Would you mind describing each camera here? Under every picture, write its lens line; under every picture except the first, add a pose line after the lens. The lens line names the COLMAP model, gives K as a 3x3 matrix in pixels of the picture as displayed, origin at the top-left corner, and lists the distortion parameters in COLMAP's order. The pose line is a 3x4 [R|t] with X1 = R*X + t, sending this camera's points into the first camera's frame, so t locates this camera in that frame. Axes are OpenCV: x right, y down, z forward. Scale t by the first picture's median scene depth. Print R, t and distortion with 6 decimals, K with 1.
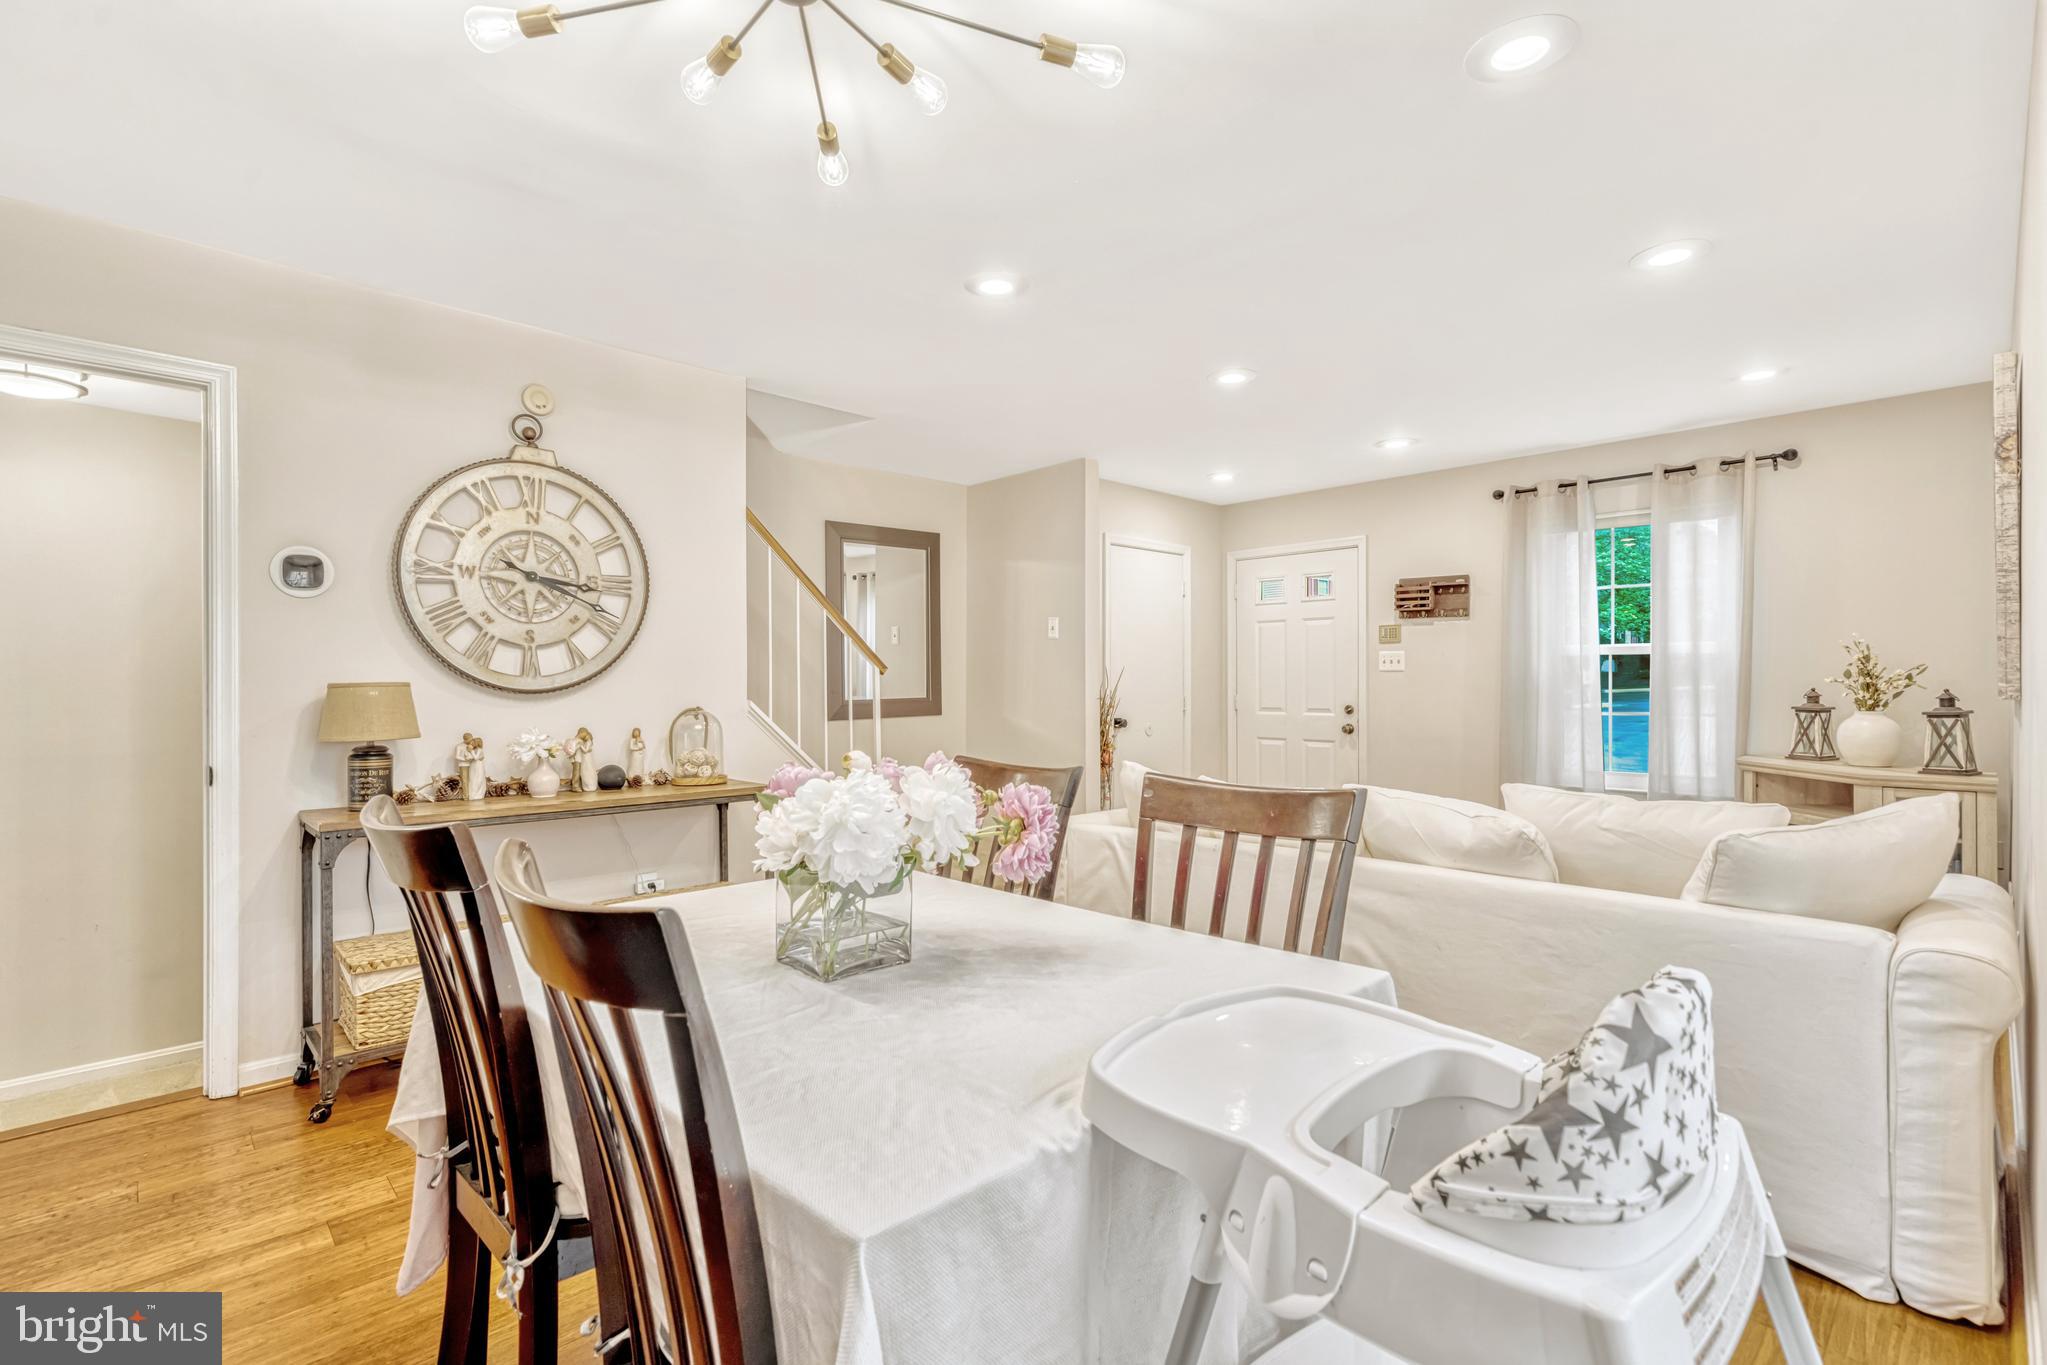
lens RADIAL K [[944.9, 0, 1025.8], [0, 944.9, 693.9], [0, 0, 1]] dist [-0.002289, 0.002634]
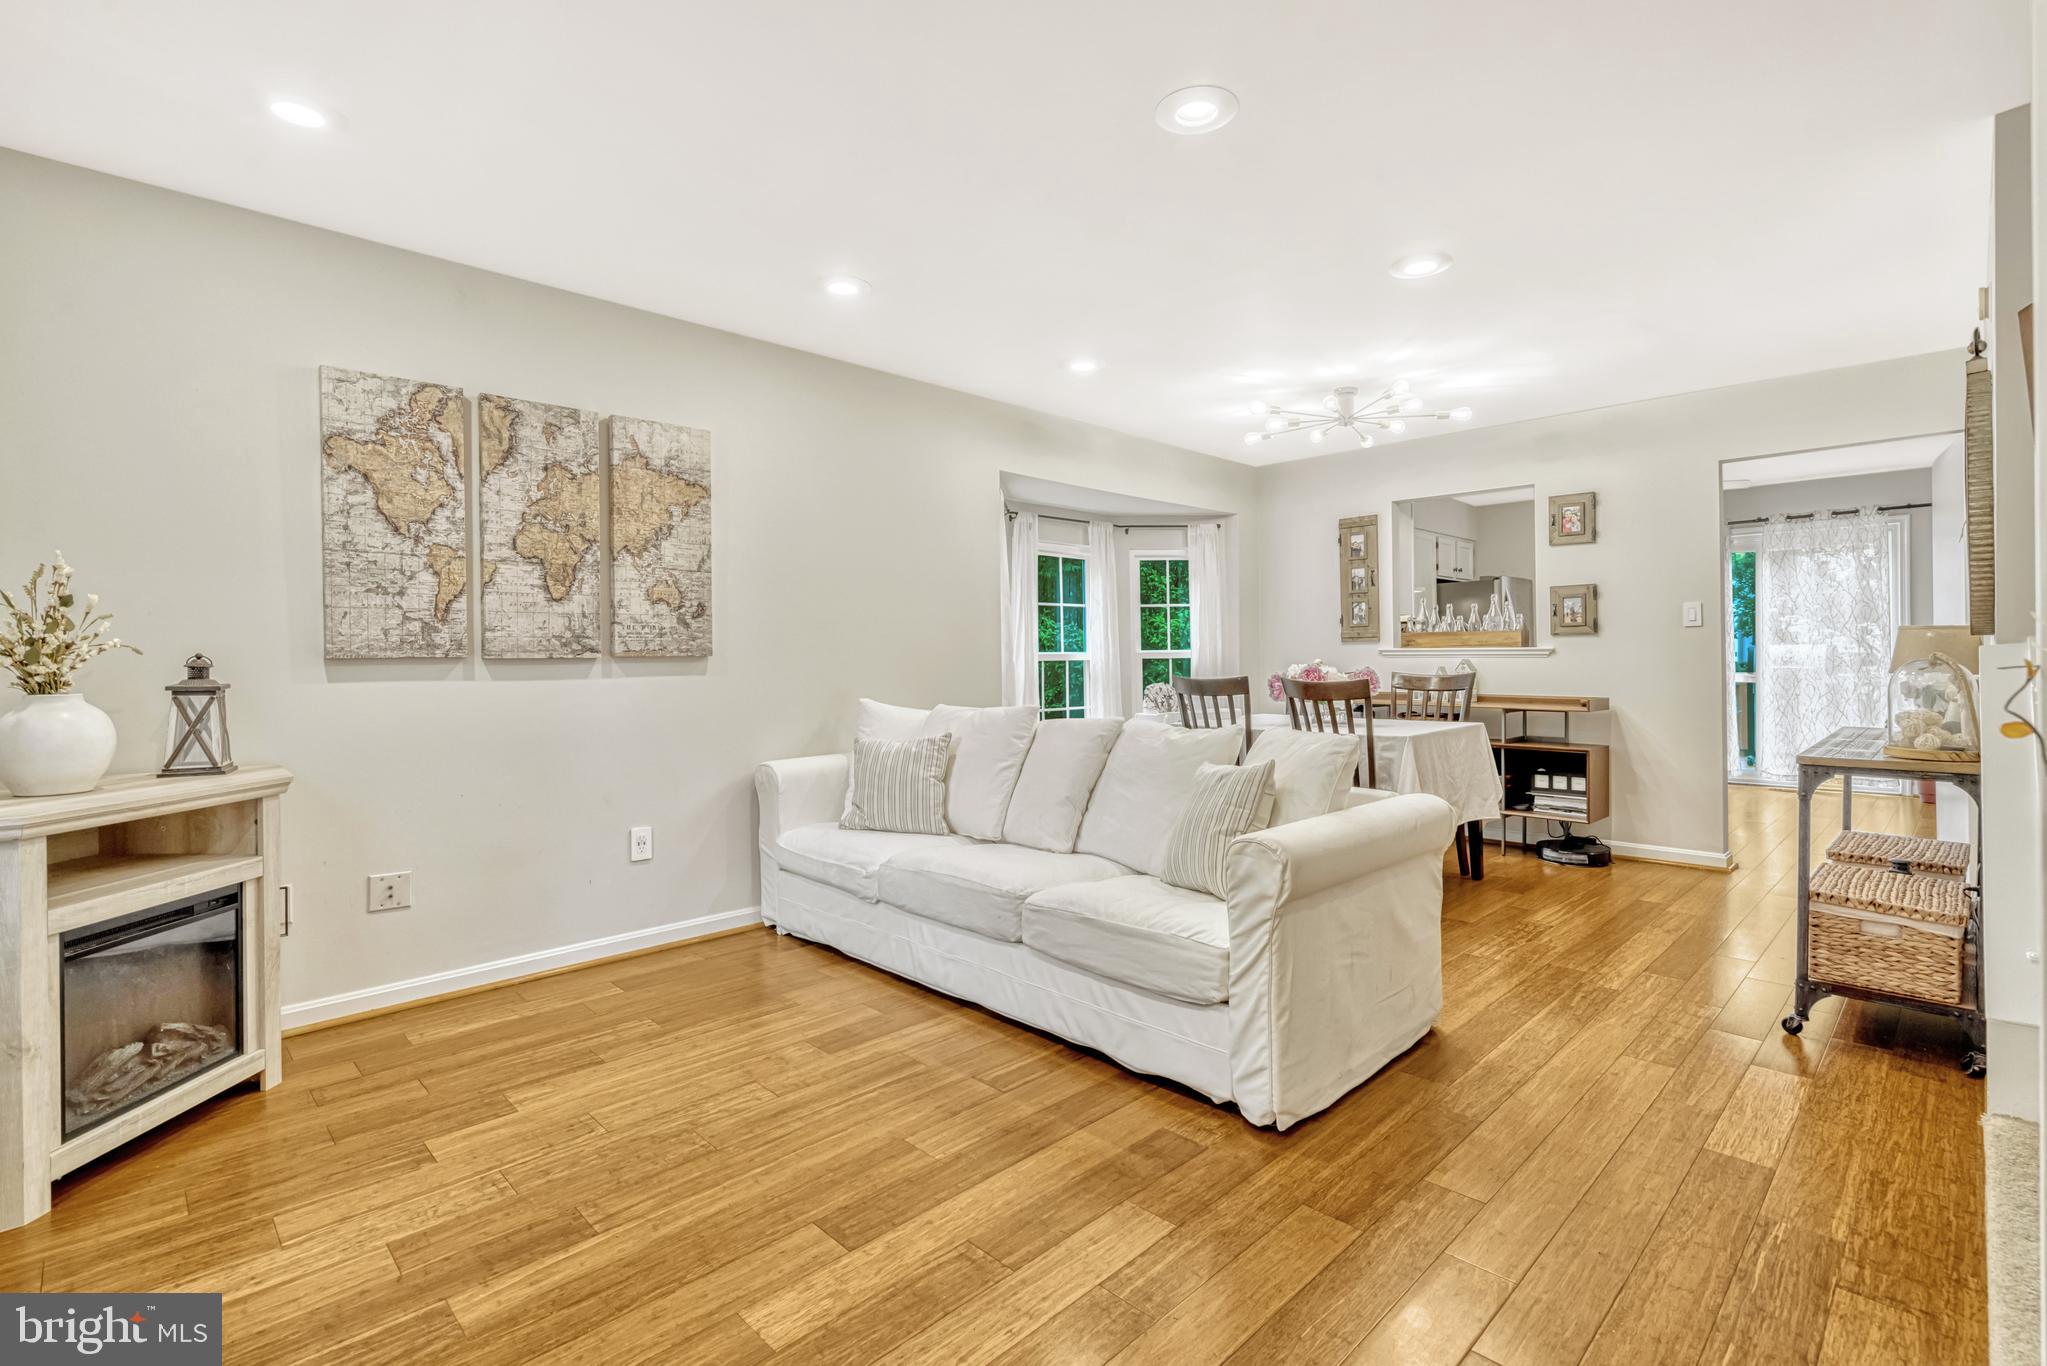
lens RADIAL K [[944.9, 0, 1020.9], [0, 944.9, 657.2], [0, 0, 1]] dist [-0.002289, 0.002634]
pose [[-0.999875, 0.013461, -0.008333, 0.308379], [0.013342, 0.999811, 0.014147, -0.003658], [0.008521, 0.014034, -0.999865, 1.454771]]
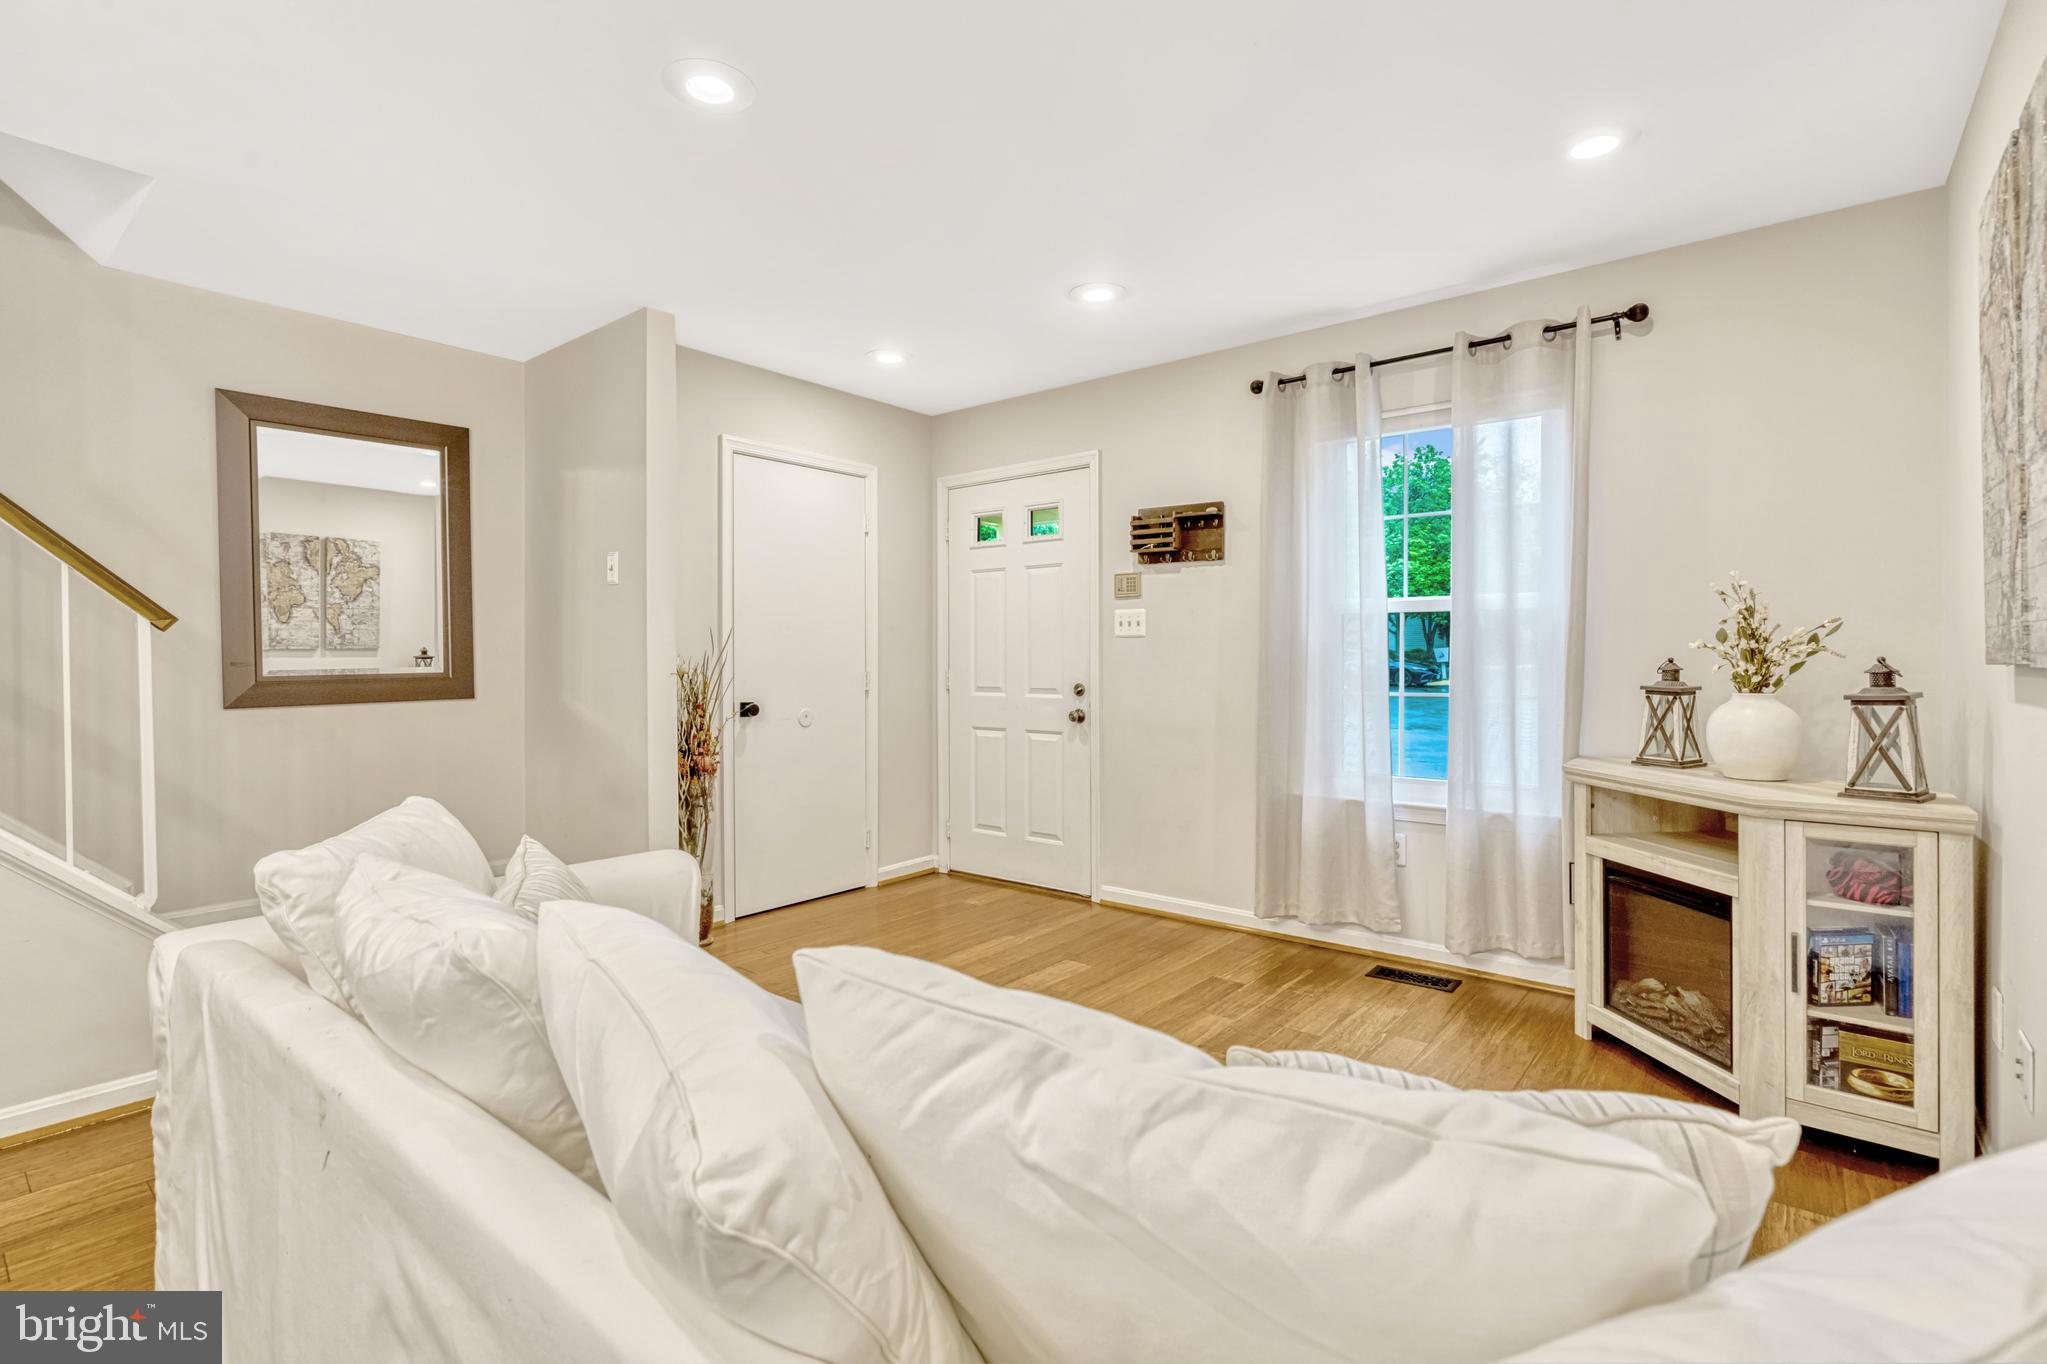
lens RADIAL K [[944.9, 0, 1026.6], [0, 944.9, 671.5], [0, 0, 1]] dist [-0.002289, 0.002634]
pose [[0.993214, 0.001109, 0.116295, 0.308478], [-0.000948, 0.999999, -0.001445, 0.004733], [-0.116297, 0.001325, 0.993214, 0.395631]]
